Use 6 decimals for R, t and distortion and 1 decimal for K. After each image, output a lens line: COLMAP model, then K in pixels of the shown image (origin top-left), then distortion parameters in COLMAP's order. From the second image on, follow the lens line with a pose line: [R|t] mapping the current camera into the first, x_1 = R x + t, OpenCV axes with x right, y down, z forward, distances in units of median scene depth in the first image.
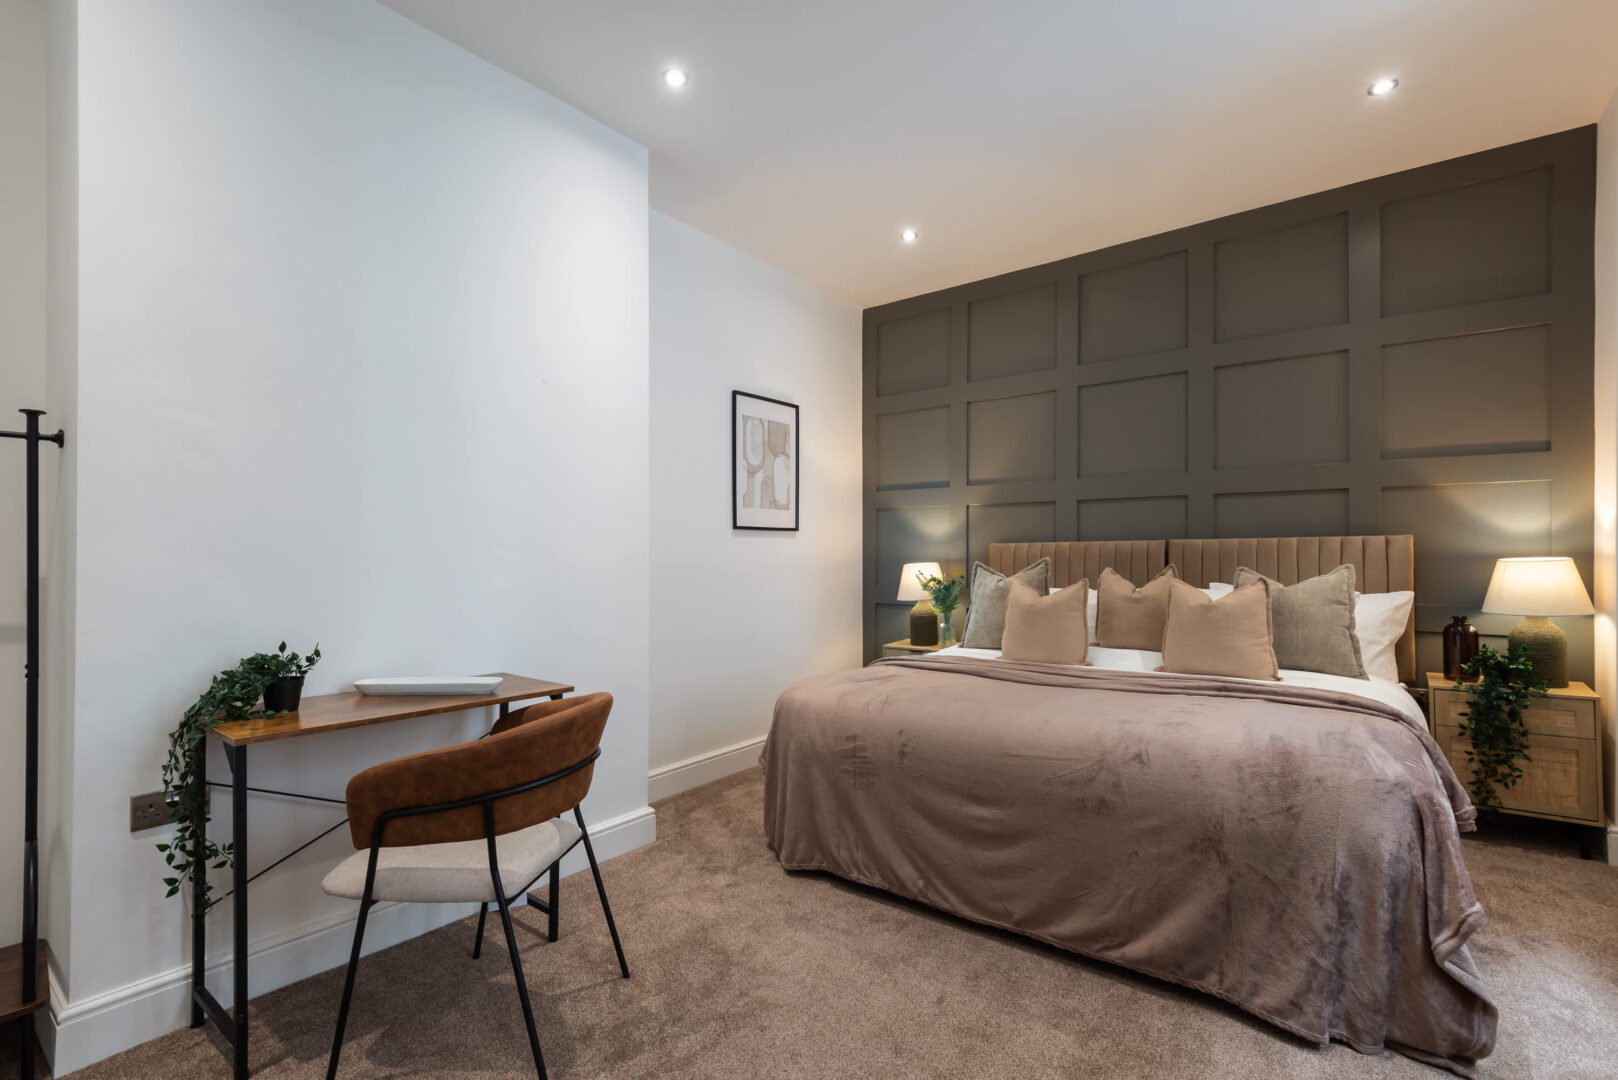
lens RADIAL K [[746.9, 0, 806.2], [0, 746.9, 549.0], [0, 0, 1]] dist [0.000699, -0.001996]
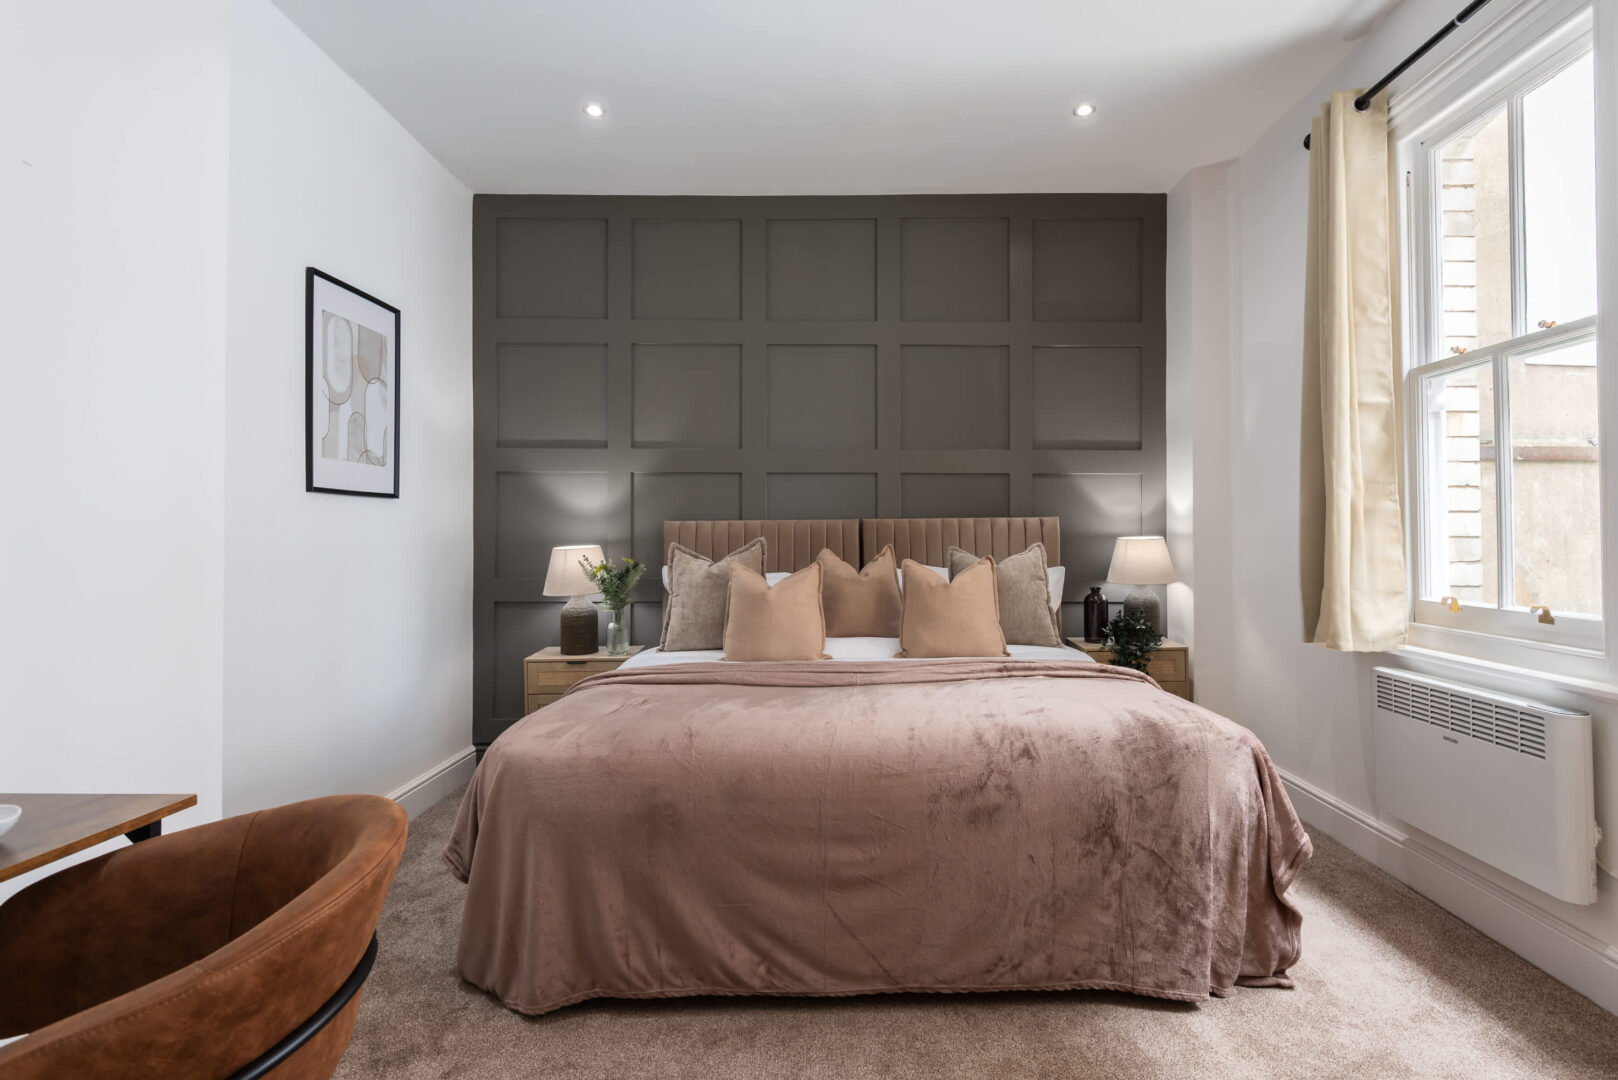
lens RADIAL K [[837.2, 0, 813.0], [0, 837.2, 530.7], [0, 0, 1]] dist [0.012902, -0.009493]
pose [[0.773317, 0.006668, 0.633984, -0.293920], [-0.003892, 0.999976, -0.005769, 0.011374], [-0.634007, 0.001994, 0.773324, 0.272534]]
